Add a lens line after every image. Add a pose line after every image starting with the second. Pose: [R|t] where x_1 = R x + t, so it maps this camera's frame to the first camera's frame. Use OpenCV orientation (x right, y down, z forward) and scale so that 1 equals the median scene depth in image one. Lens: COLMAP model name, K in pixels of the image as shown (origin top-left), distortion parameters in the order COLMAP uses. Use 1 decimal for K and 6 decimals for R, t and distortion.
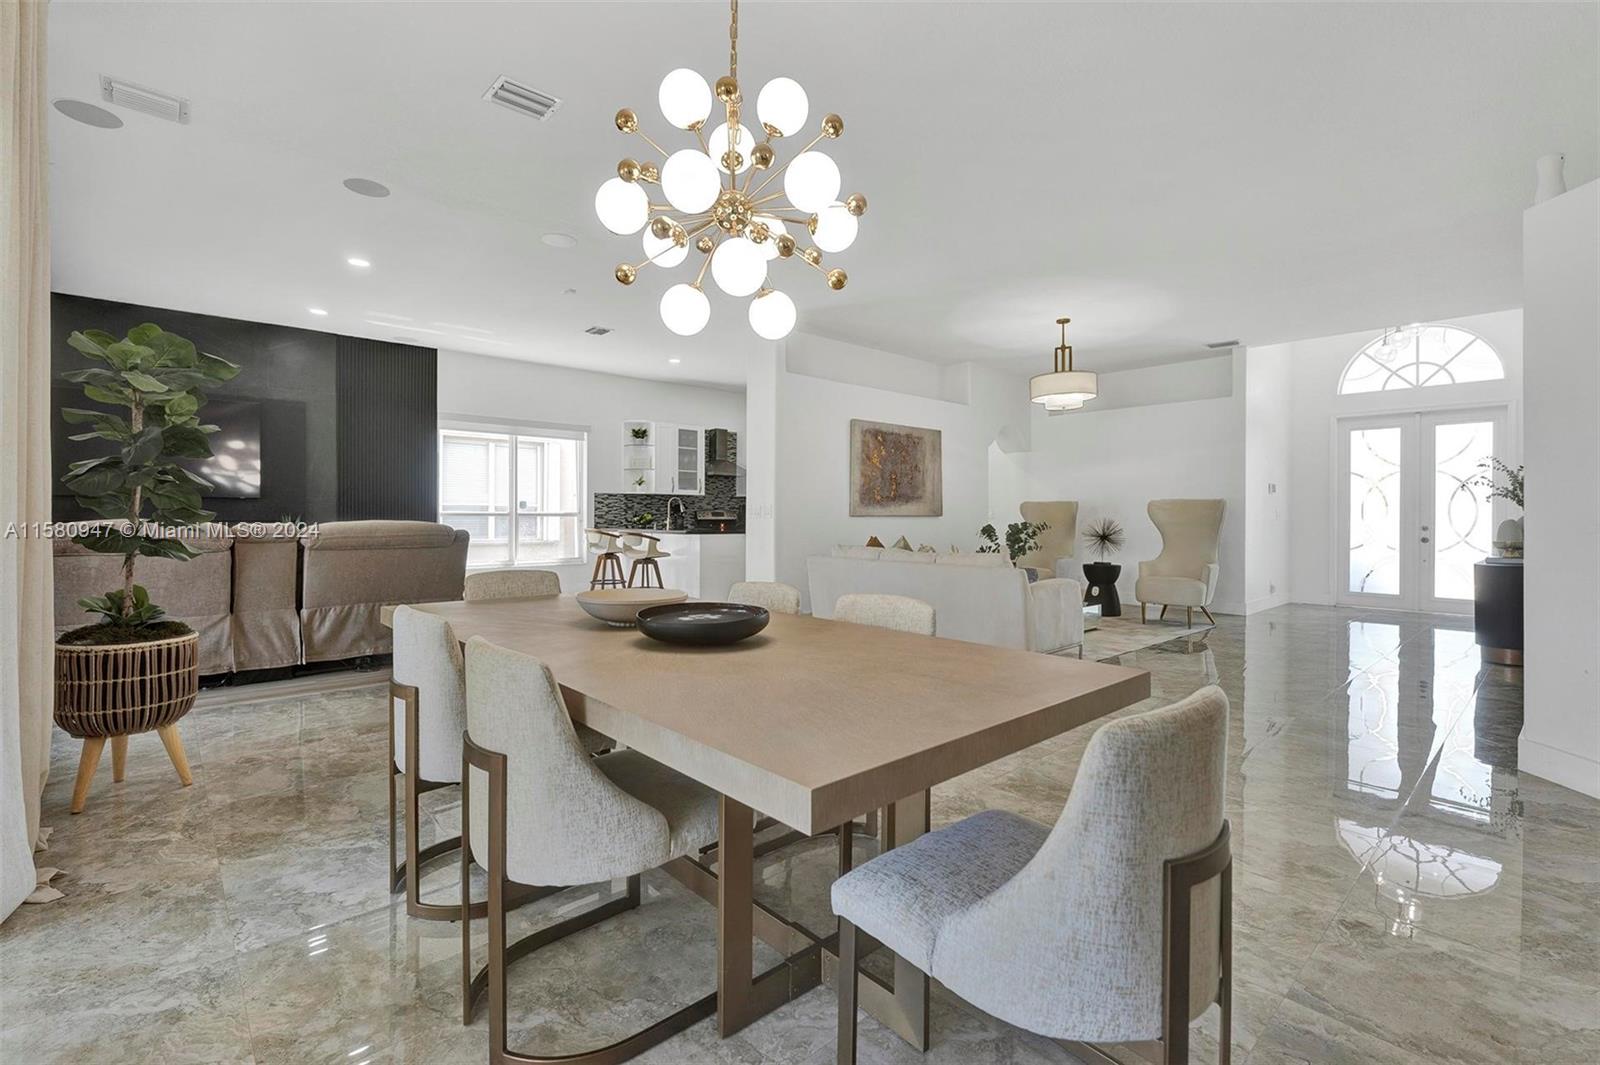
lens RADIAL K [[712.6, 0, 758.7], [0, 712.6, 516.0], [0, 0, 1]] dist [-0.000891, 0.000510]
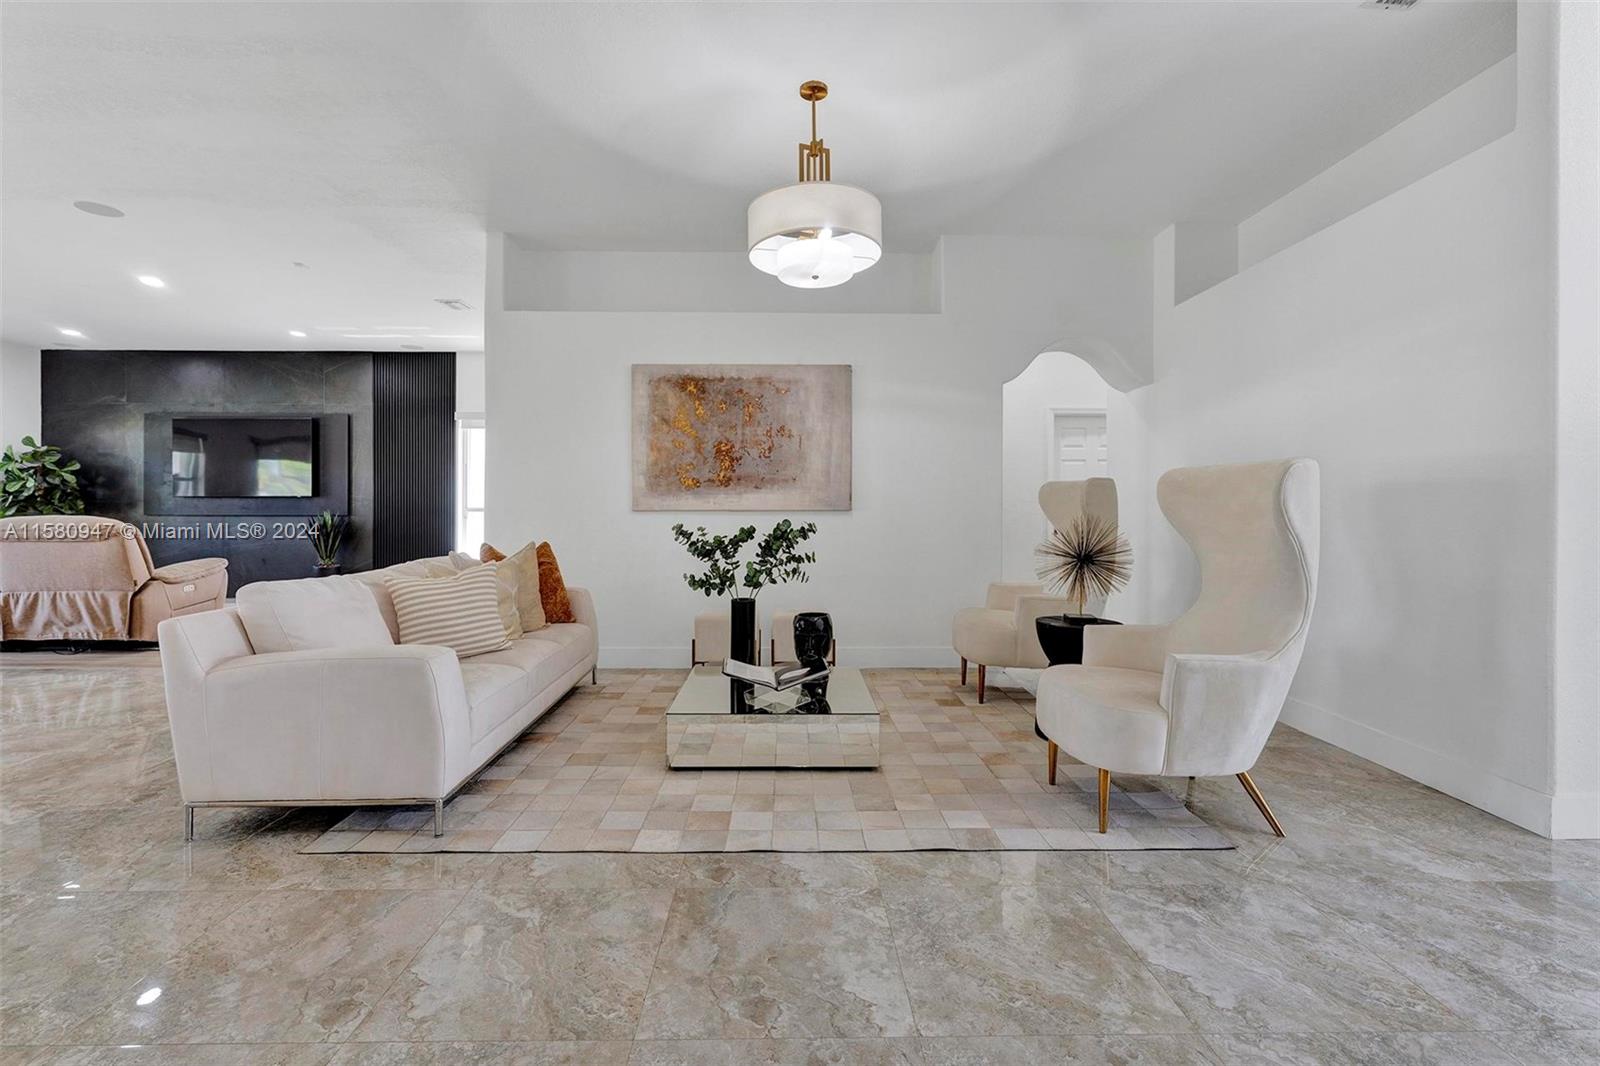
lens RADIAL K [[712.6, 0, 799.1], [0, 712.6, 509.4], [0, 0, 1]] dist [-0.000891, 0.000510]
pose [[0.763320, -0.004825, -0.646002, 0.656593], [-0.000054, 0.999972, -0.007533, 0.003549], [0.646020, 0.005785, 0.763298, 0.579486]]
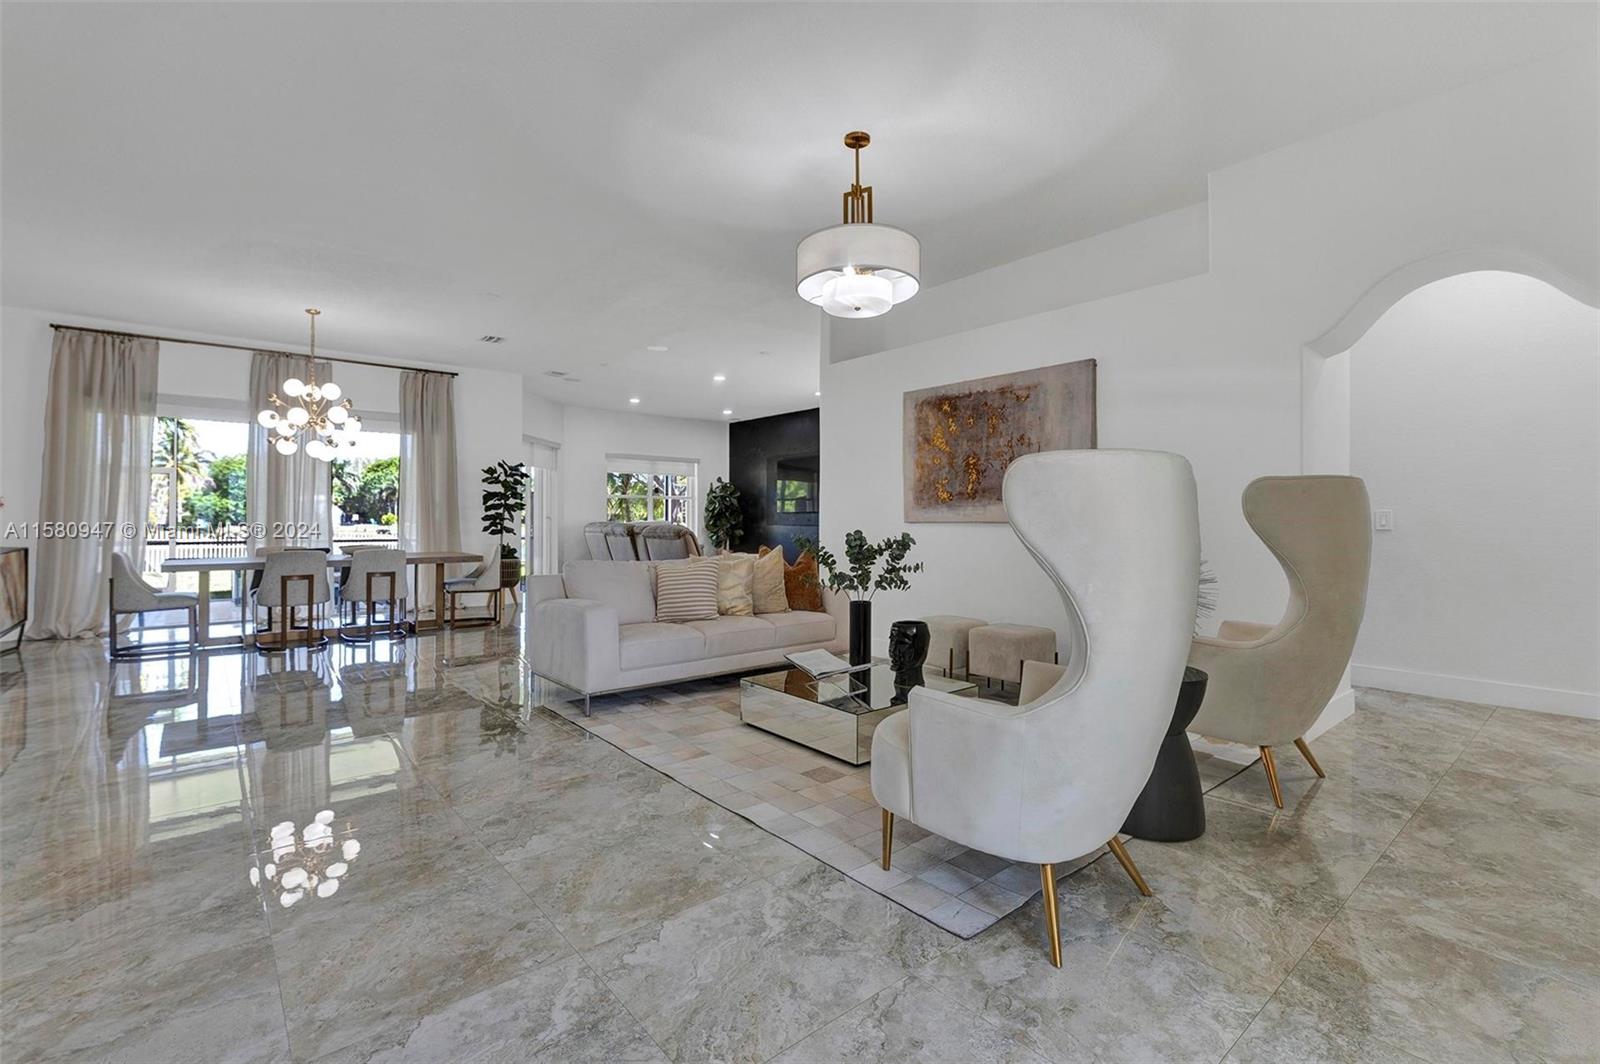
lens RADIAL K [[712.6, 0, 794.4], [0, 712.6, 509.7], [0, 0, 1]] dist [-0.000891, 0.000510]
pose [[-0.023736, -0.021650, -0.999484, 0.850840], [-0.010025, 0.999720, -0.021417, 0.003663], [0.999668, 0.009512, -0.023947, 0.876828]]
